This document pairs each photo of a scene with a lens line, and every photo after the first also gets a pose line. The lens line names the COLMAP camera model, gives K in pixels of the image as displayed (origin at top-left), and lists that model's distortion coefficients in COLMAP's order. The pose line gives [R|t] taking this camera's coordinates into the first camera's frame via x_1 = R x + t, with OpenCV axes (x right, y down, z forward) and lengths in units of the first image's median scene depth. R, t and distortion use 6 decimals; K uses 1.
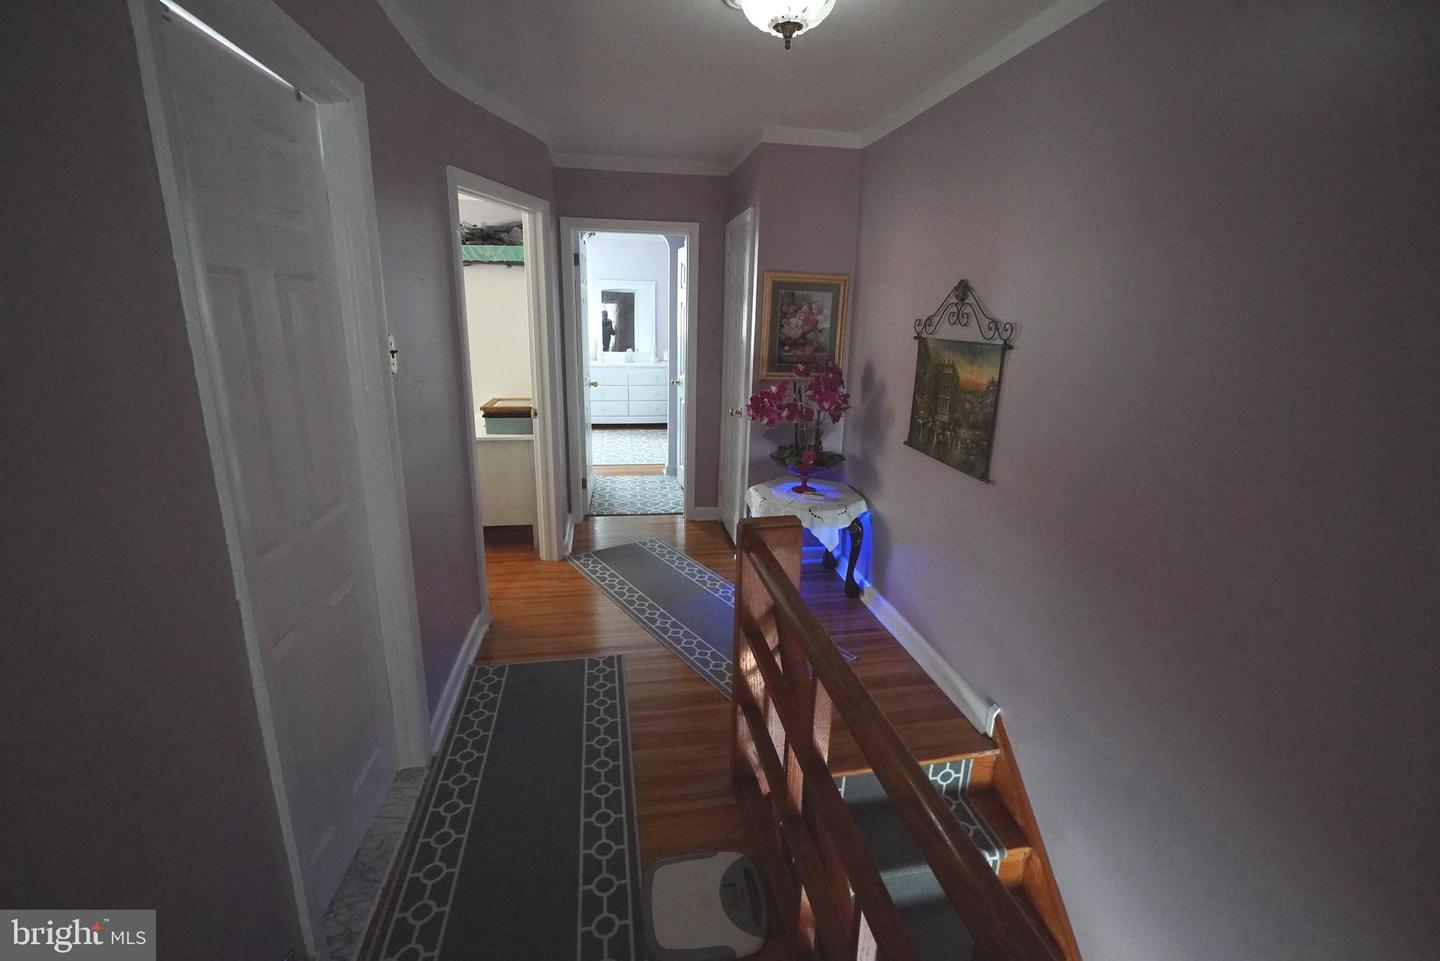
lens RADIAL K [[610.6, 0, 723.7], [0, 610.6, 473.9], [0, 0, 1]] dist [-0.022165, 0.007284]
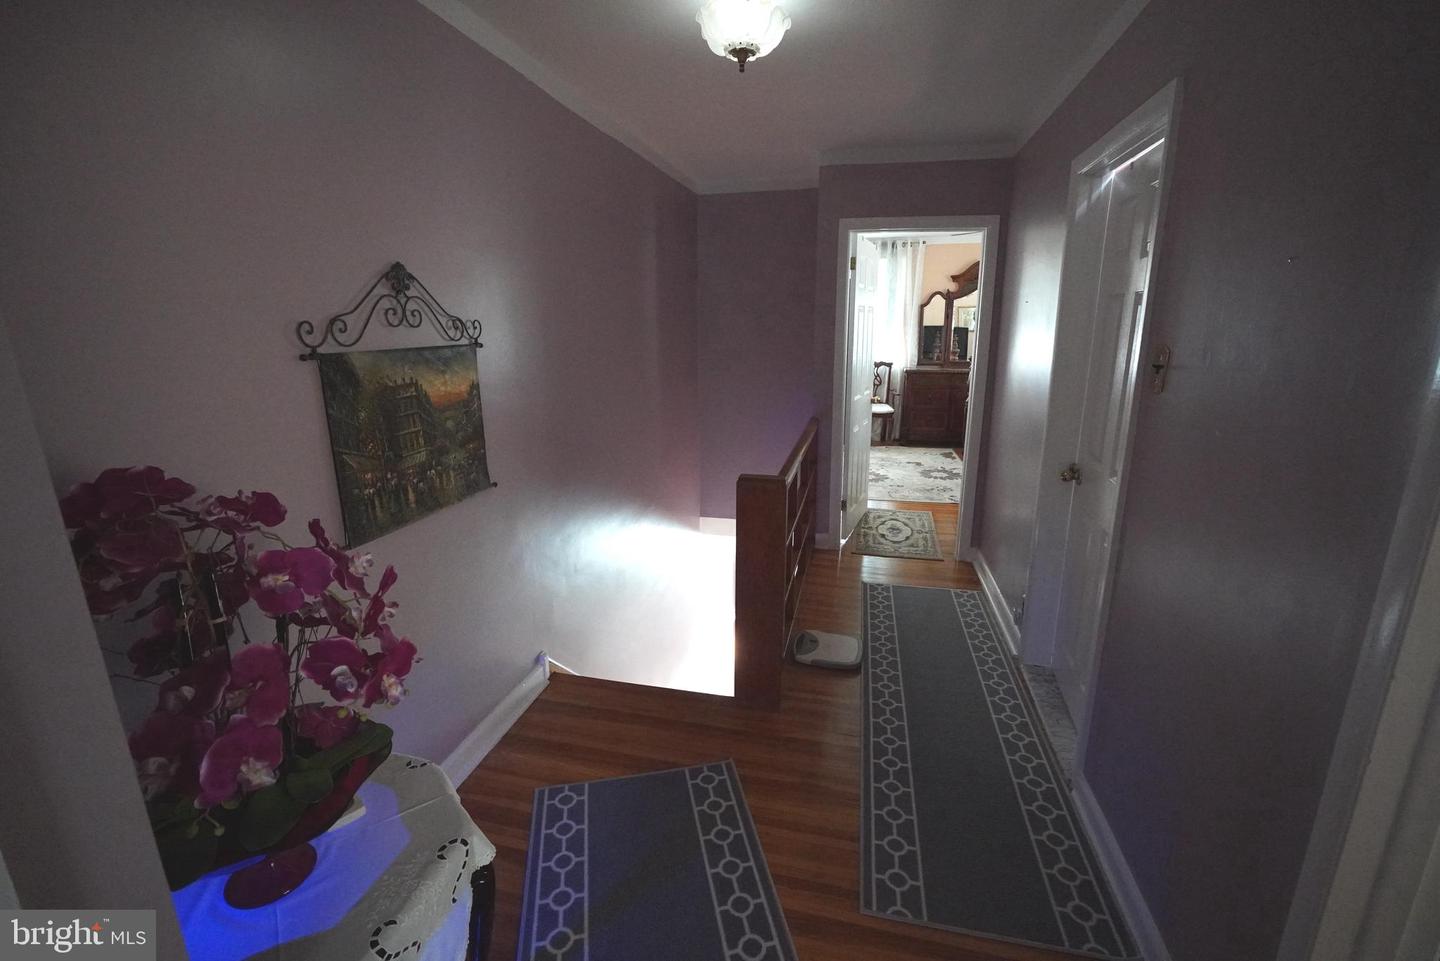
lens RADIAL K [[610.6, 0, 723.7], [0, 610.6, 473.9], [0, 0, 1]] dist [-0.022165, 0.007284]
pose [[-0.916621, -0.115729, 0.382638, -0.218606], [0.086847, 0.876667, 0.473193, -0.351285], [-0.390209, 0.466970, -0.793521, 1.325463]]
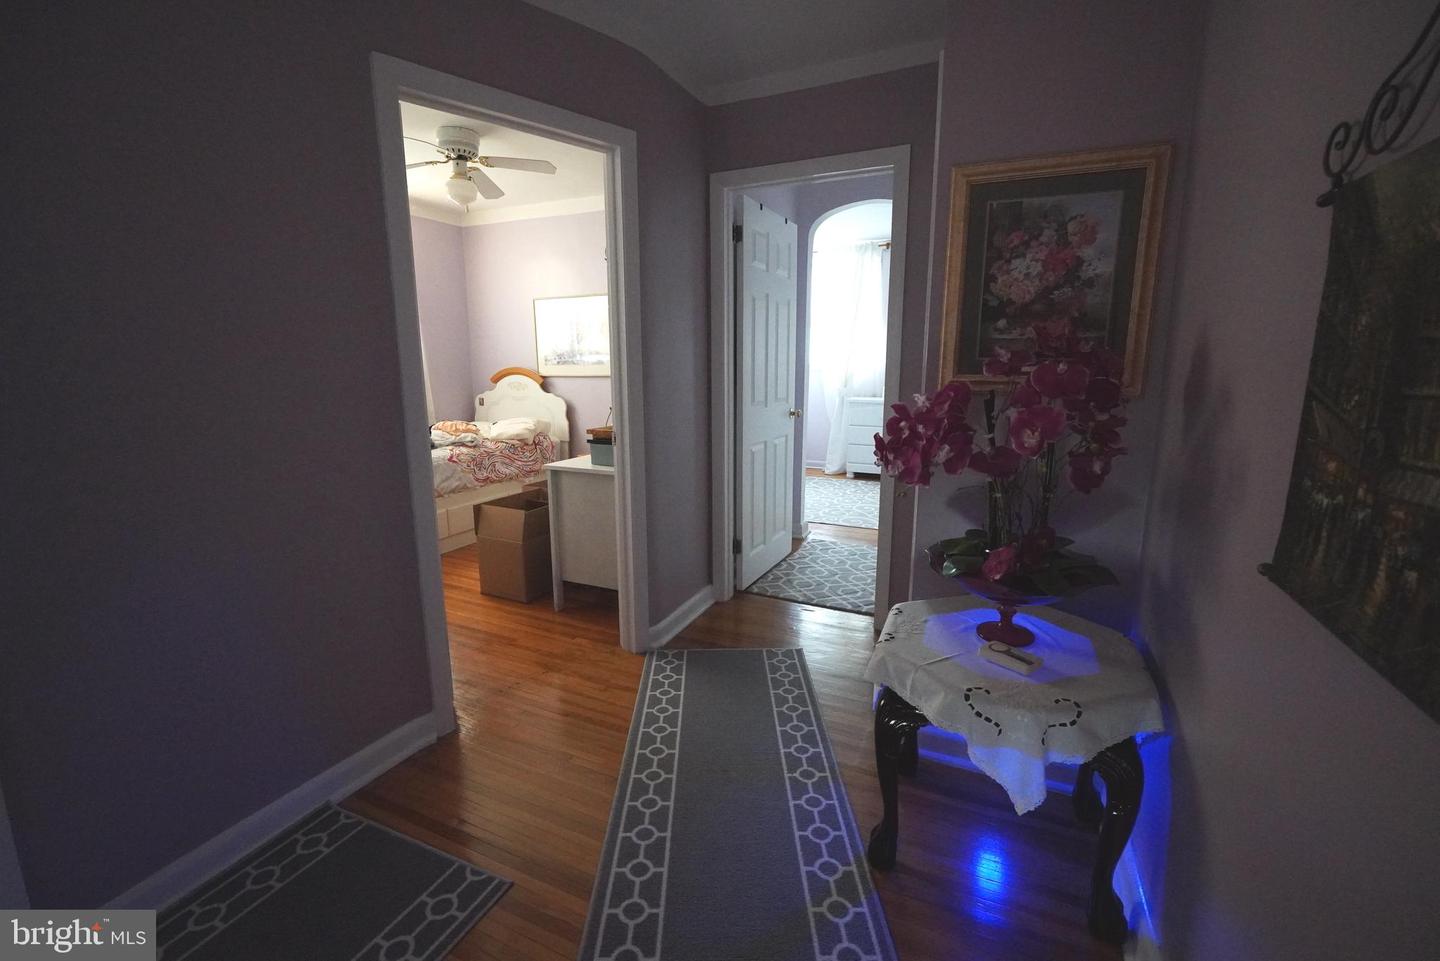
lens RADIAL K [[613.4, 0, 724.4], [0, 613.4, 474.0], [0, 0, 1]] dist [-0.020702, 0.006764]
pose [[0.819675, 0.076346, -0.567718, 0.262204], [-0.125356, 0.990963, -0.047727, -0.053306], [0.558944, 0.110288, 0.821839, 0.646316]]
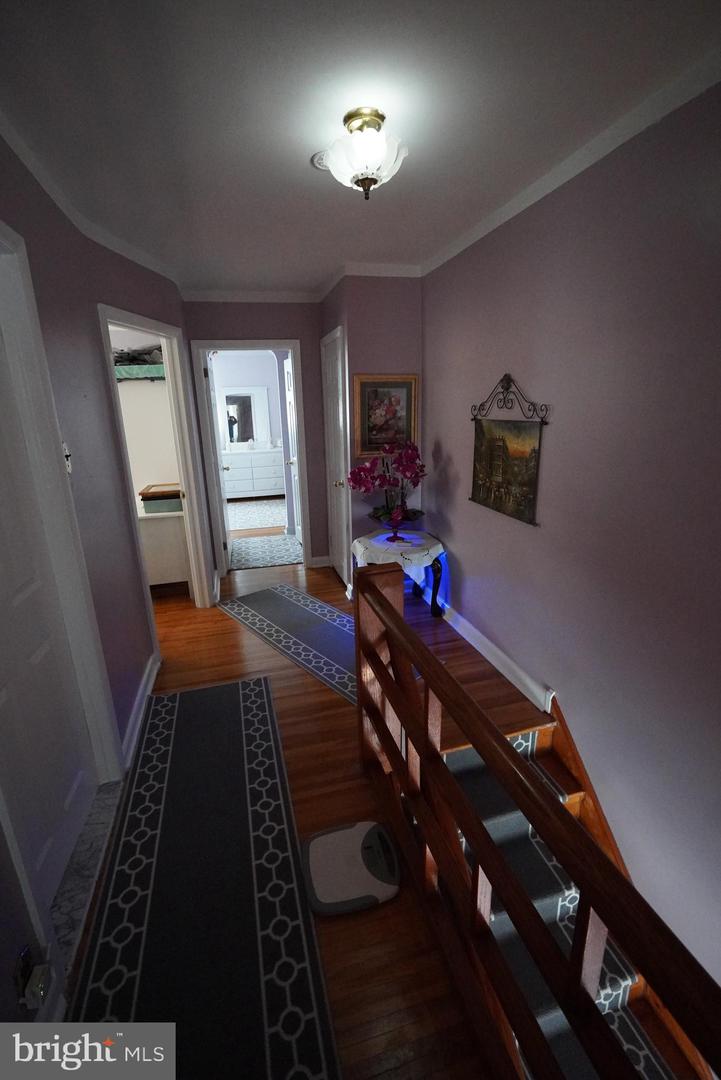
lens RADIAL K [[458.0, 0, 357.2], [0, 458.0, 537.0], [0, 0, 1]] dist [-0.022165, 0.007284]
pose [[0.995264, -0.073291, 0.063867, -0.017051], [0.071940, 0.997139, 0.023209, -0.009740], [-0.065385, -0.018505, 0.997689, 0.020079]]
